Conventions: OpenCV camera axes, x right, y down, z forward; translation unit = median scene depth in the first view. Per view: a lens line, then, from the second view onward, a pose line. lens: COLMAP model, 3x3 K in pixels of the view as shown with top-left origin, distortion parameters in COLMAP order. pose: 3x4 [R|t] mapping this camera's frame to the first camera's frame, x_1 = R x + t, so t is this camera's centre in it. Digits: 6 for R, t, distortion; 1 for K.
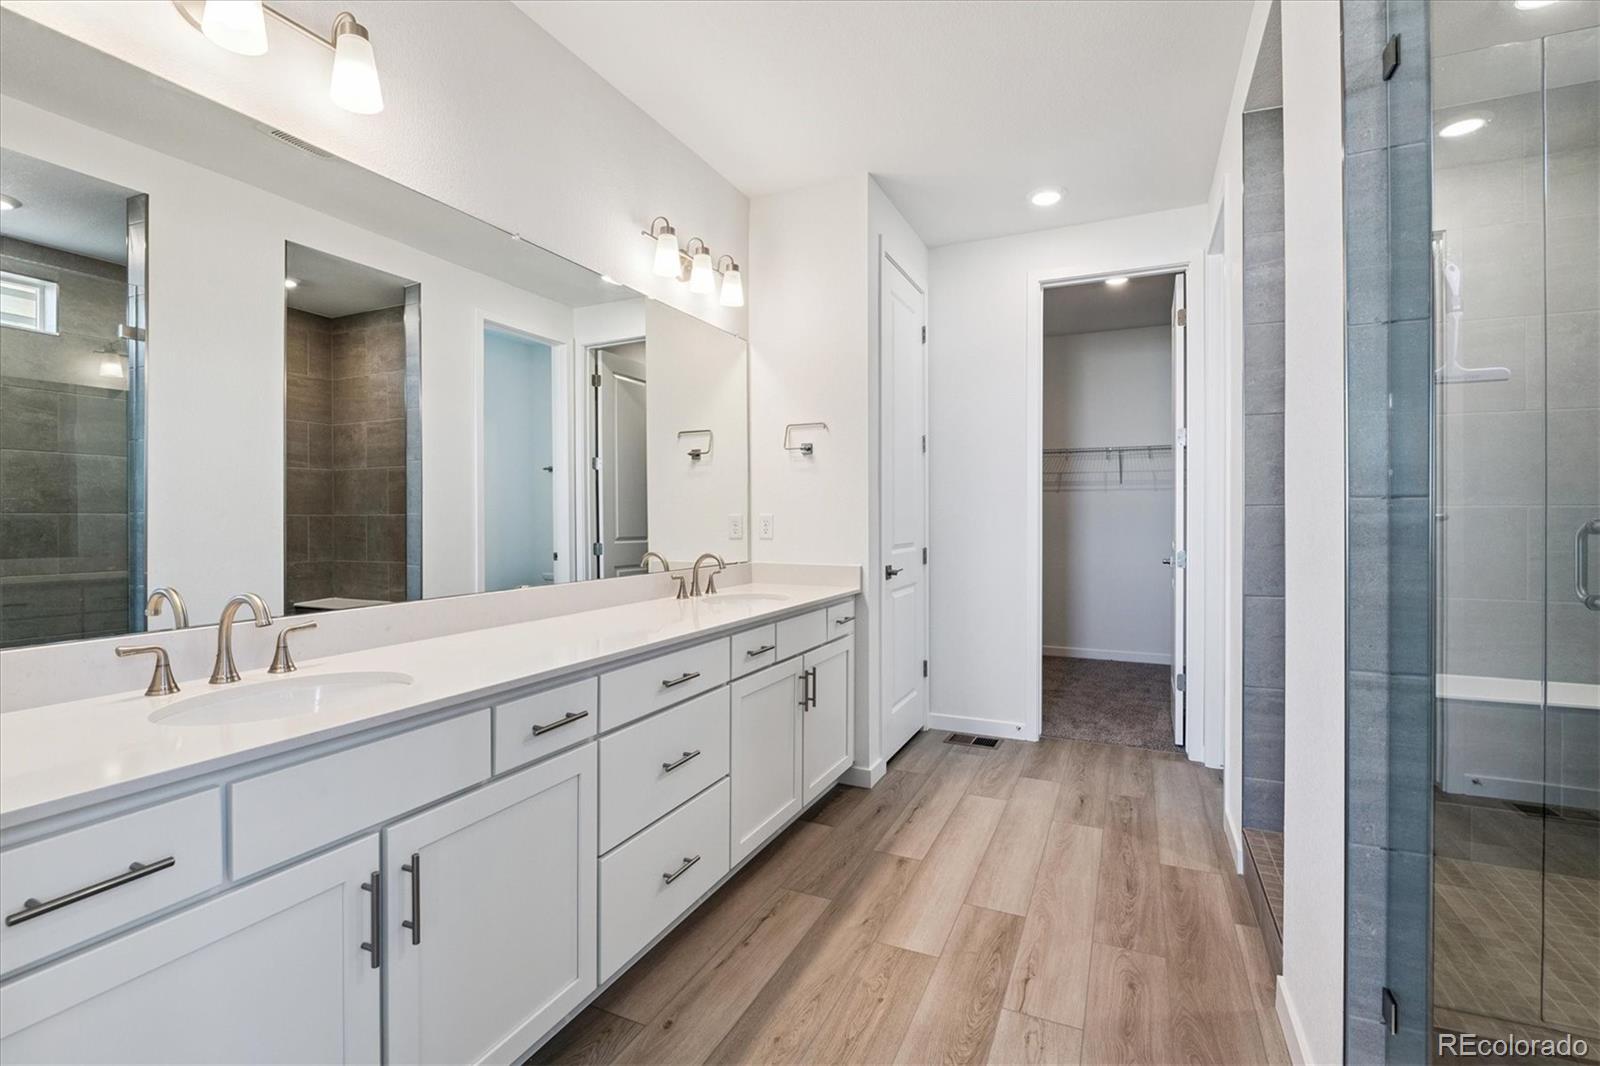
lens RADIAL K [[706.4, 0, 804.3], [0, 706.4, 524.4], [0, 0, 1]] dist [0.000057, -0.000065]
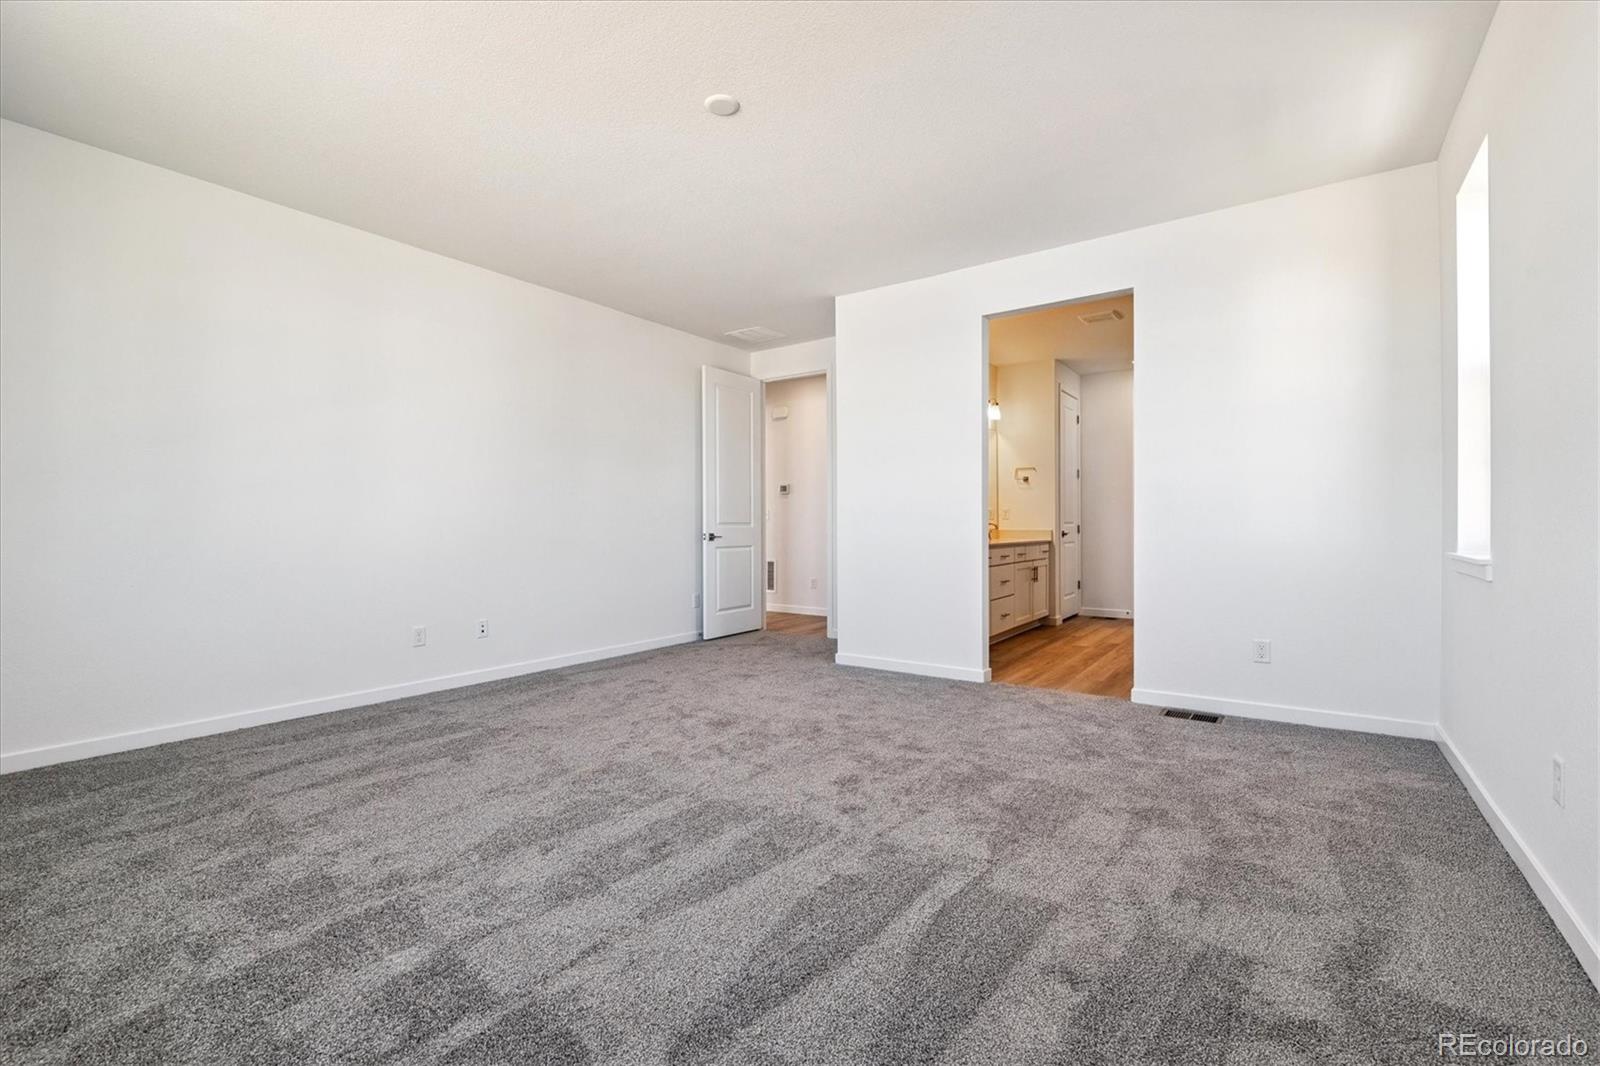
lens RADIAL K [[706.4, 0, 795.5], [0, 706.4, 536.7], [0, 0, 1]] dist [0.000057, -0.000065]
pose [[0.982589, -0.000722, -0.185792, -0.301437], [0.001291, 0.999995, 0.002943, 0.070296], [0.185789, -0.003131, 0.982585, -1.368794]]
